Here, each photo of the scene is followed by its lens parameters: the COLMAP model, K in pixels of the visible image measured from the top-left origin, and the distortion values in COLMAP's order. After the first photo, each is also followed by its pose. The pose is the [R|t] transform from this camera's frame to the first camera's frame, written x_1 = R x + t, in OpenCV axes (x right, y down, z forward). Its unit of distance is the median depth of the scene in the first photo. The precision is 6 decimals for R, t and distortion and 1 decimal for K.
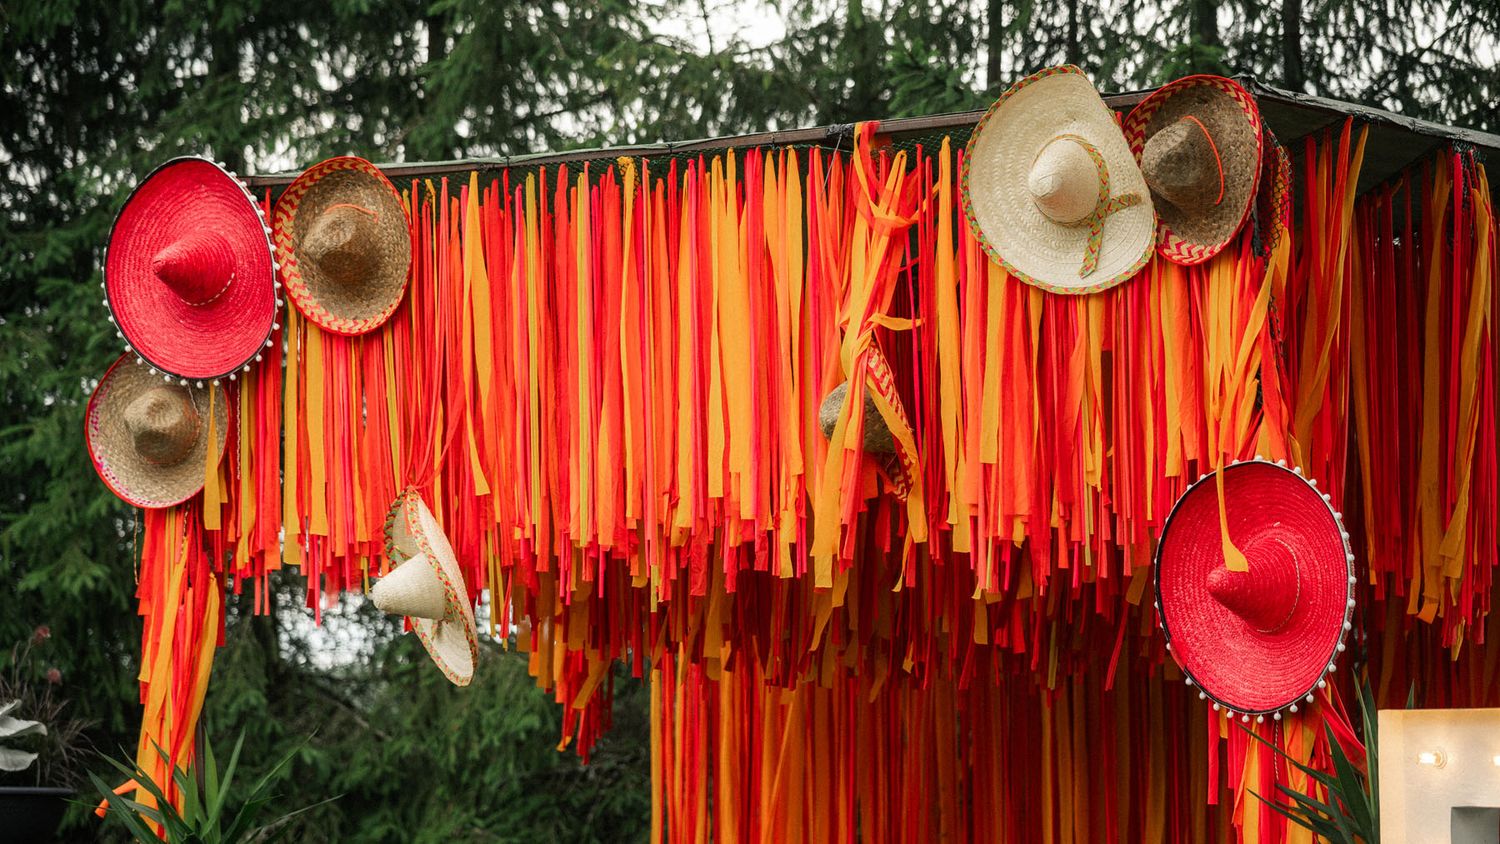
lens RADIAL K [[4719.4, 0, 749.6], [0, 4719.4, 418.9], [0, 0, 1]] dist [0.138489, 0.000000]
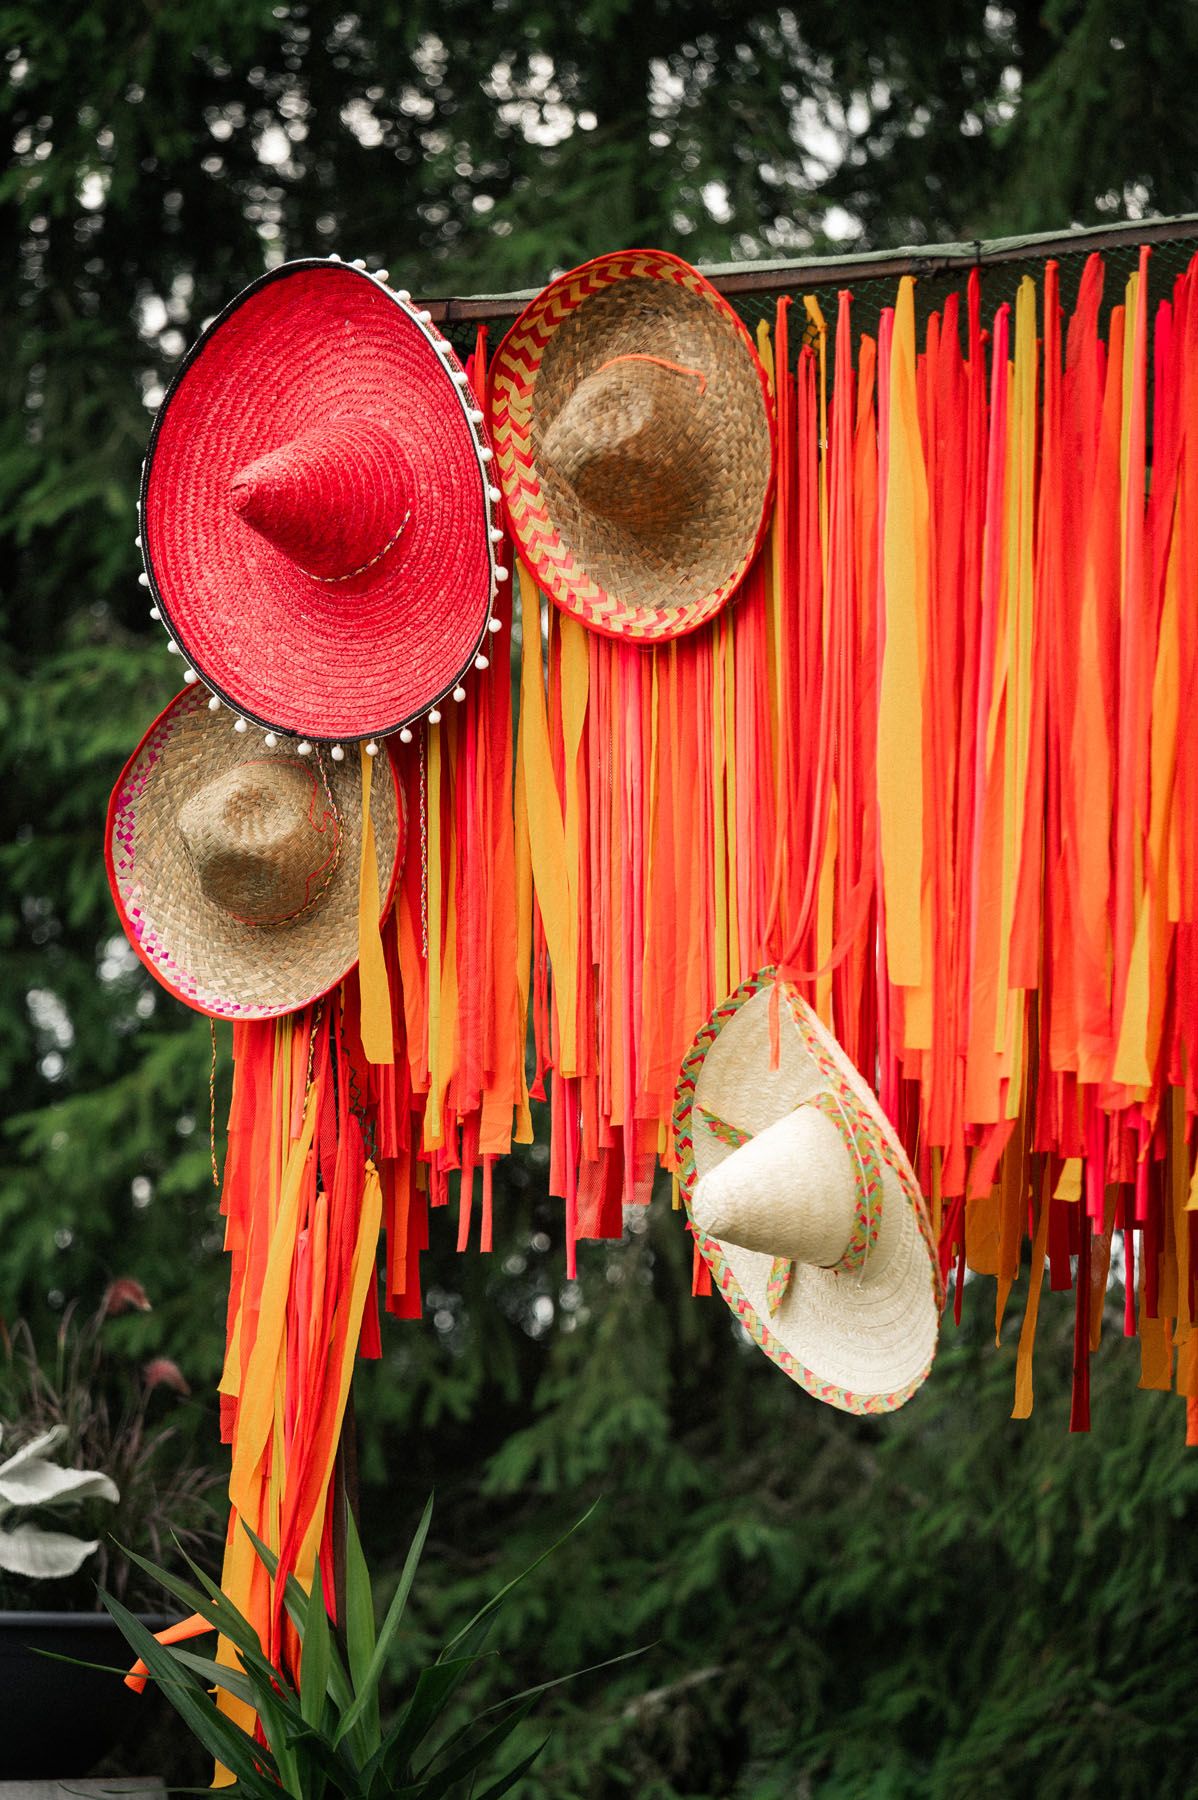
lens RADIAL K [[8161.4, 0, 636.5], [0, 8161.4, 785.4], [0, 0, 1]] dist [0.761972, 0.000000]
pose [[0.983073, -0.005749, -0.183125, 0.058545], [0.003805, 0.999933, -0.010966, 0.004819], [0.183176, 0.010084, 0.983028, 0.218749]]
